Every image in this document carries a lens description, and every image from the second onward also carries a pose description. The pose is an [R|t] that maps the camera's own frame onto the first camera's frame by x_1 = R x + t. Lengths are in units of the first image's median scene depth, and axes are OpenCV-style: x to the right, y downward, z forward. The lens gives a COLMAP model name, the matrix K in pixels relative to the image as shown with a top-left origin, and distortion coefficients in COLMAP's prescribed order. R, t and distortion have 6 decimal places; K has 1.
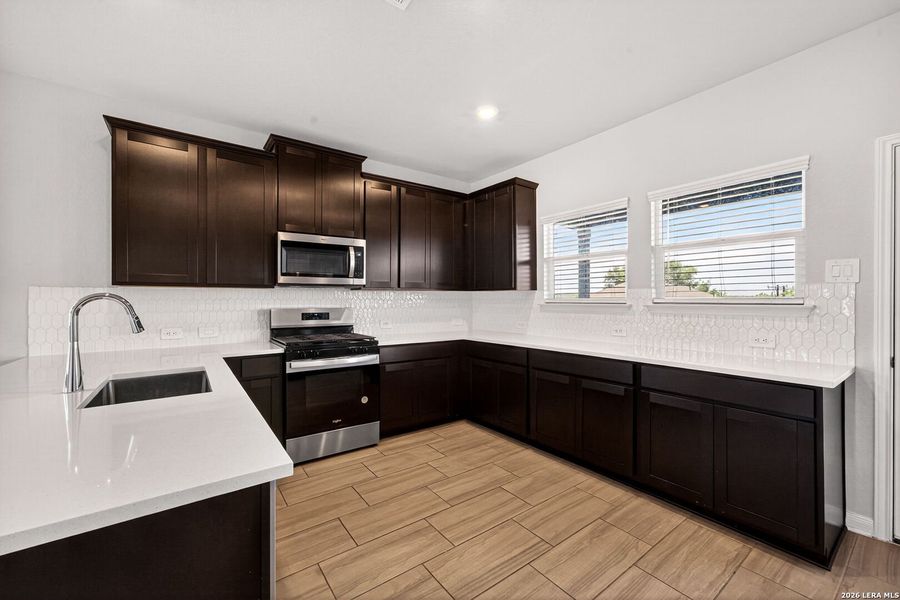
lens RADIAL K [[359.1, 0, 458.8], [0, 359.1, 300.6], [0, 0, 1]] dist [0.004527, 0.000125]
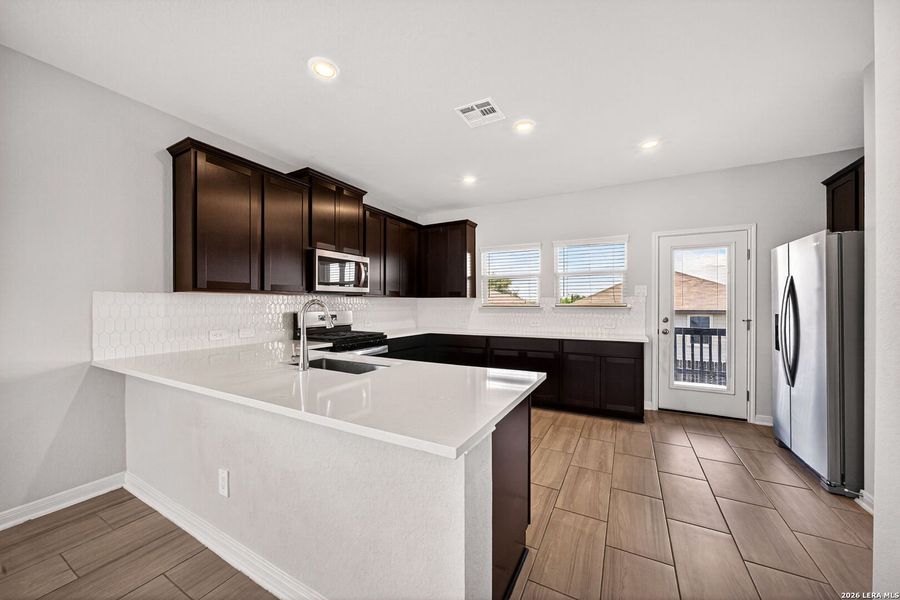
lens RADIAL K [[321.0, 0, 458.6], [0, 321.0, 304.6], [0, 0, 1]] dist [0.002081, 0.000171]
pose [[0.904205, -0.001206, 0.427096, -0.489389], [0.001349, 0.999999, -0.000031, -0.000493], [-0.427096, 0.000604, 0.904206, -0.179222]]
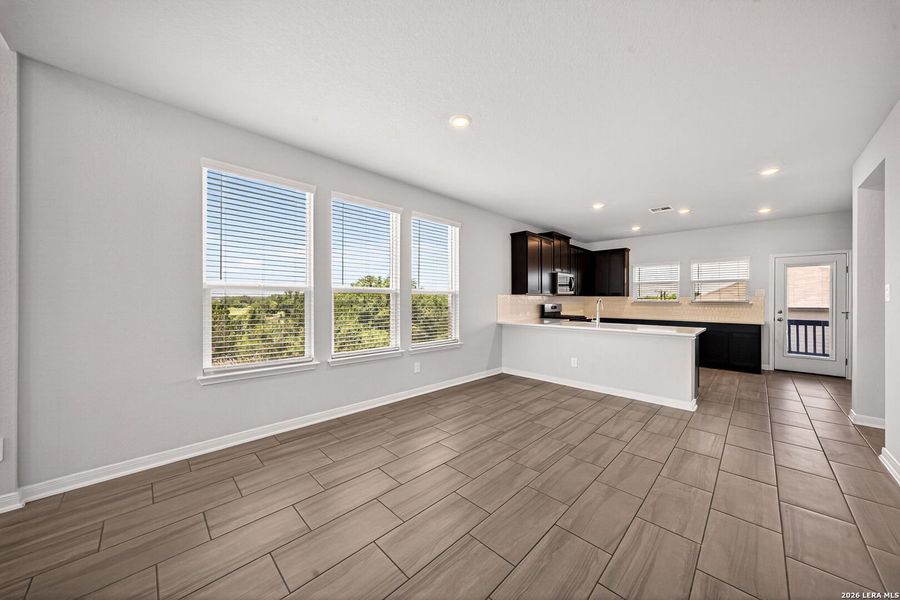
lens RADIAL K [[306.0, 0, 453.2], [0, 306.0, 301.1], [0, 0, 1]] dist [-0.001982, 0.000908]
pose [[0.989716, 0.004220, 0.142985, -1.393571], [-0.004709, 0.999984, 0.003079, -0.000594], [-0.142970, -0.003720, 0.989720, -0.898643]]
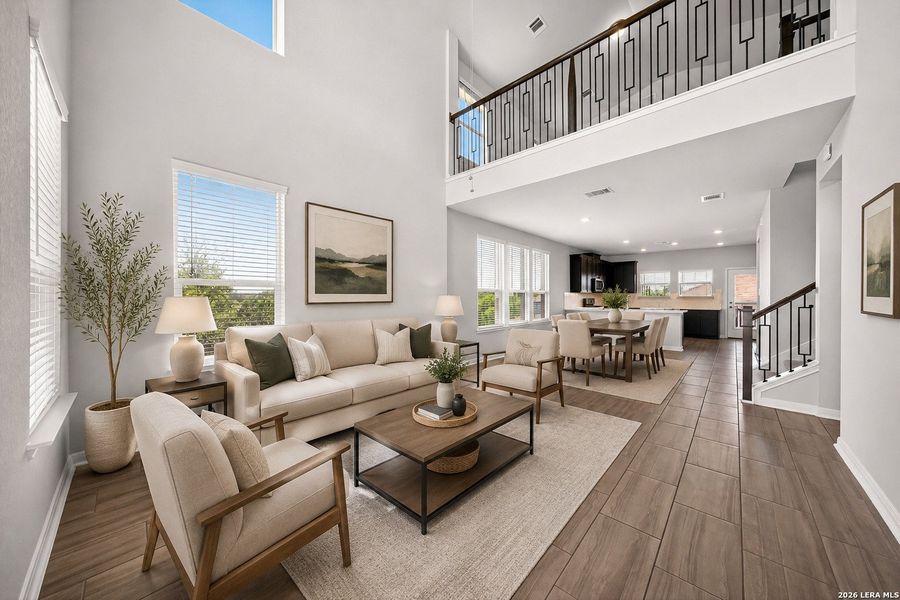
lens RADIAL K [[306.0, 0, 449.3], [0, 306.0, 295.3], [0, 0, 1]] dist [-0.001982, 0.000908]
pose [[0.983859, 0.003090, 0.178918, -2.463068], [-0.003828, 0.999986, 0.003780, -0.012728], [-0.178903, -0.004404, 0.983857, -1.835584]]
